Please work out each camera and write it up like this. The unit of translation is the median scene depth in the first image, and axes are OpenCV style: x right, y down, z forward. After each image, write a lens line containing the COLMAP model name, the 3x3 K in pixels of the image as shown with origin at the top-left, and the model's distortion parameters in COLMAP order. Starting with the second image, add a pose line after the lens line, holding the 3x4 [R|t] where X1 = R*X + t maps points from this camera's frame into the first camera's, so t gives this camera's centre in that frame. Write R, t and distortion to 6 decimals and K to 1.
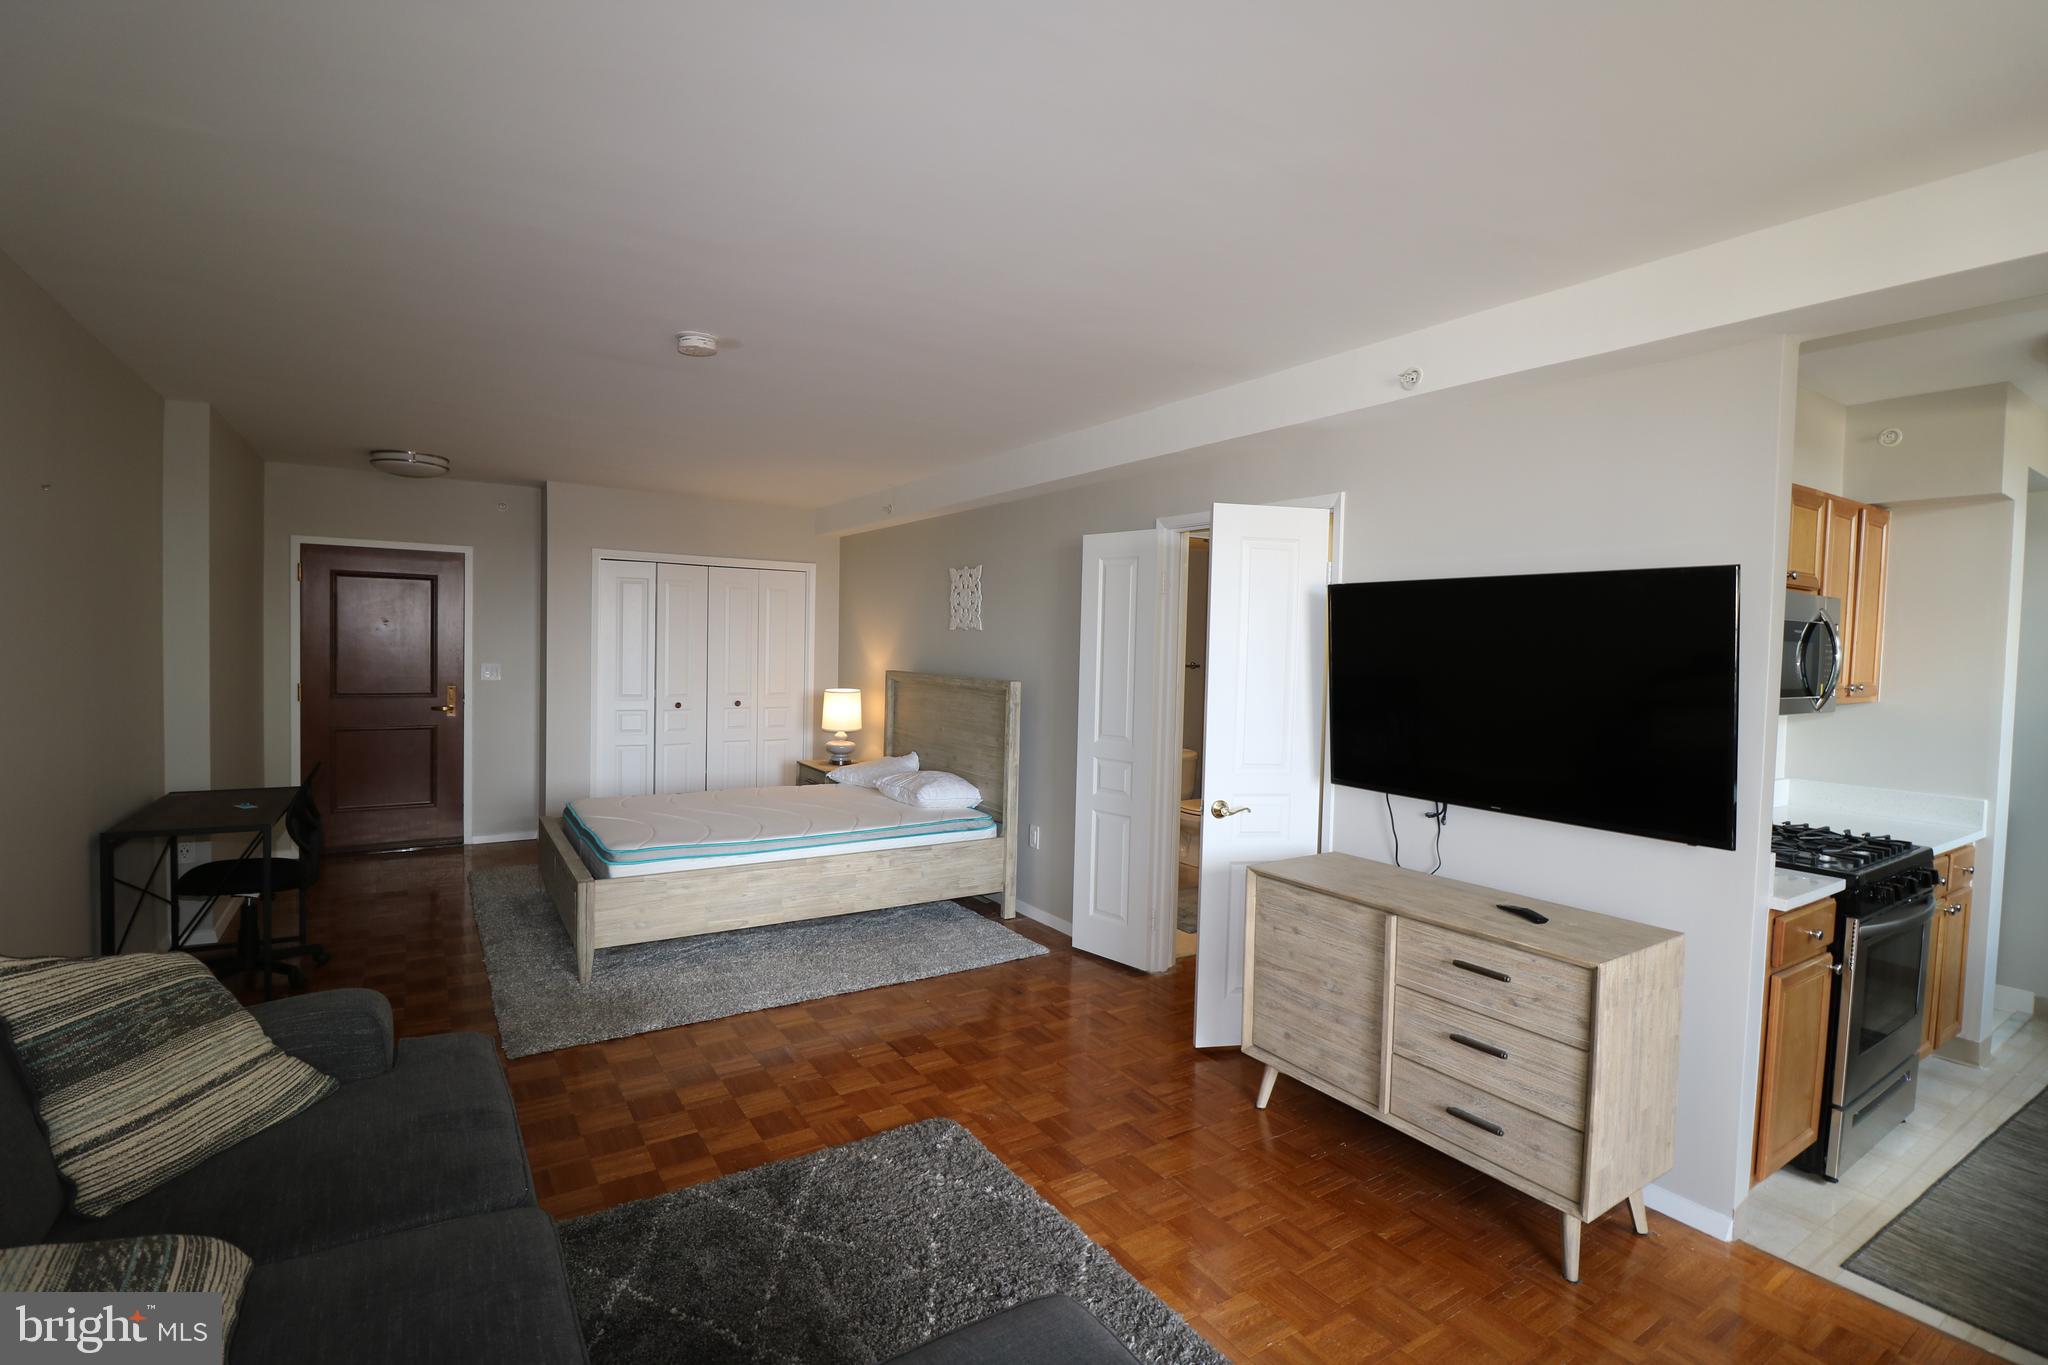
lens RADIAL K [[937.8, 0, 1015.7], [0, 937.8, 674.4], [0, 0, 1]] dist [-0.003907, -0.010548]
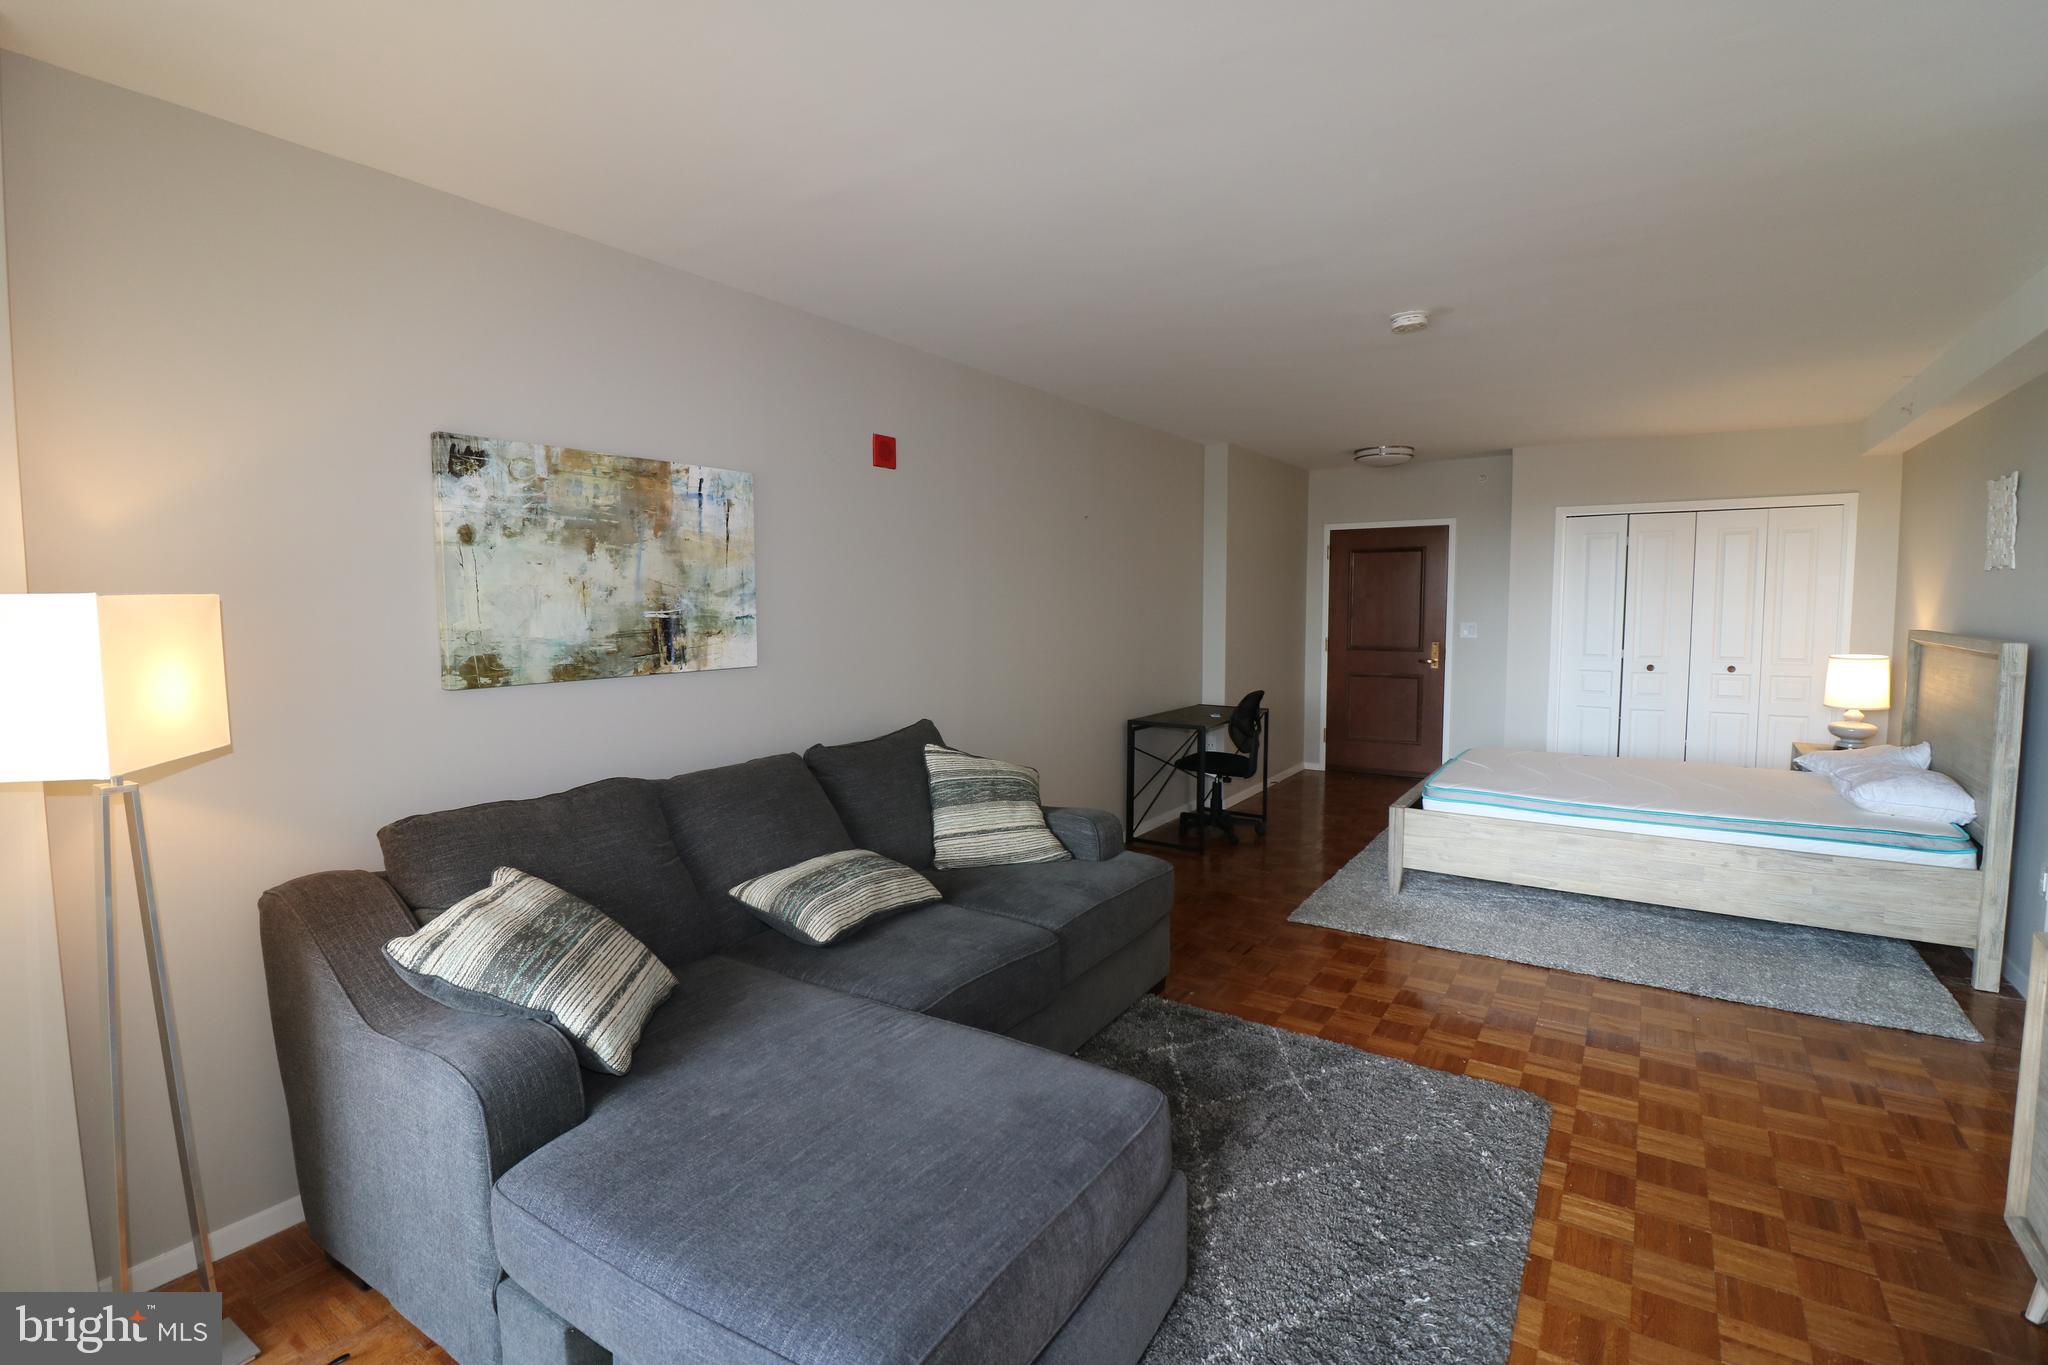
lens RADIAL K [[937.8, 0, 1015.7], [0, 937.8, 674.4], [0, 0, 1]] dist [-0.003907, -0.010548]
pose [[0.398035, 0.046668, -0.916182, 0.342086], [-0.014990, 0.998903, 0.044369, 0.012181], [0.917248, -0.003927, 0.398298, 0.095004]]
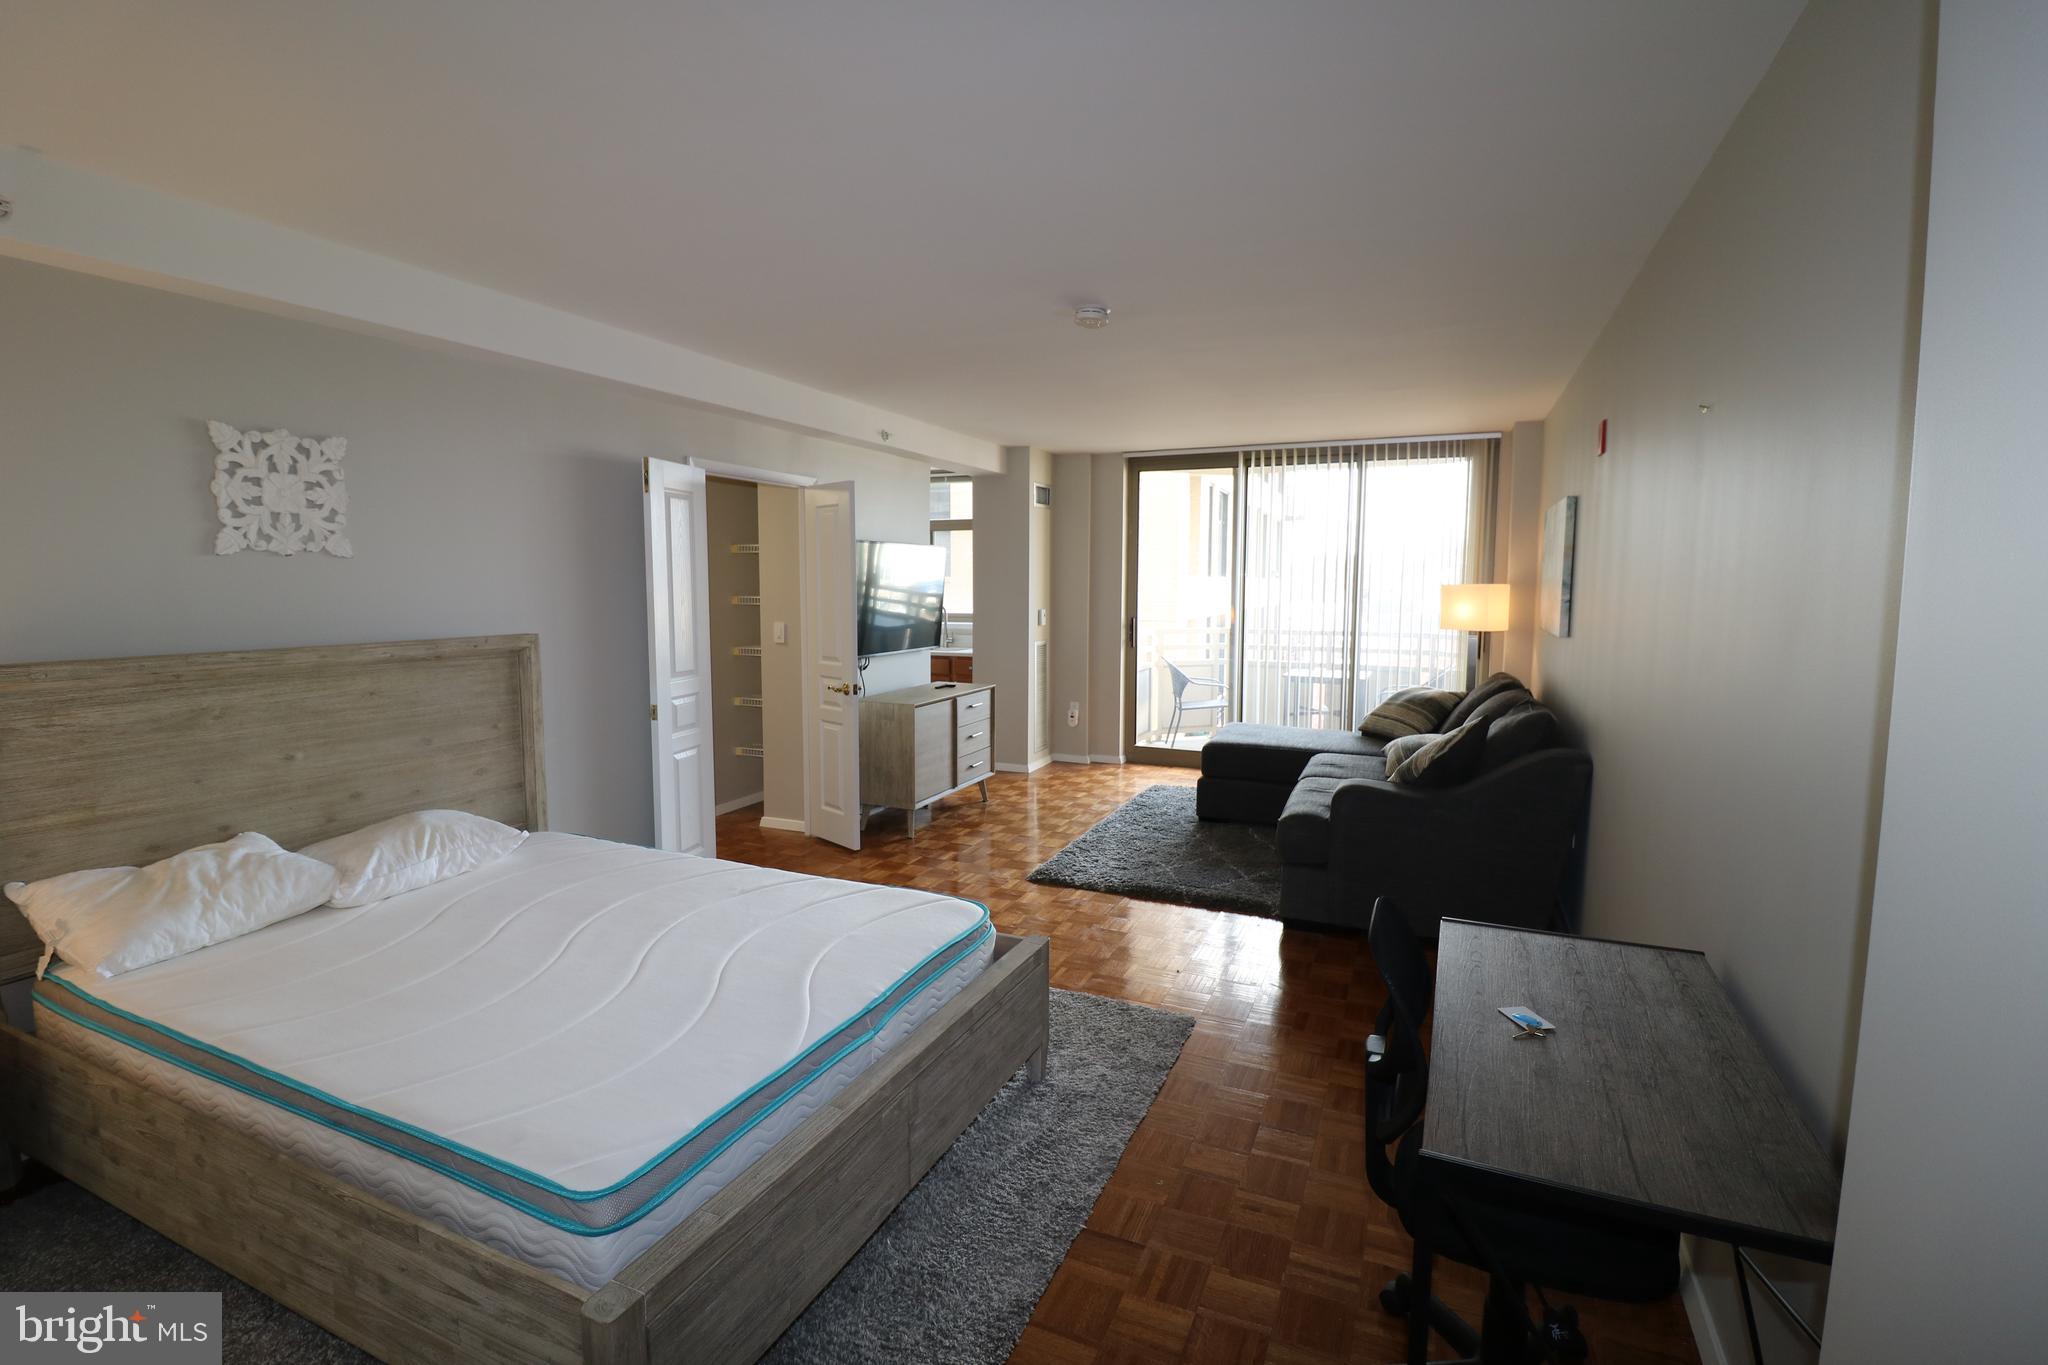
lens RADIAL K [[937.8, 0, 1015.7], [0, 937.8, 674.4], [0, 0, 1]] dist [-0.003907, -0.010548]
pose [[-0.540671, -0.106812, 0.834425, -0.855913], [0.012663, 0.990761, 0.135029, -0.057495], [-0.841139, 0.083573, -0.534323, 1.158478]]
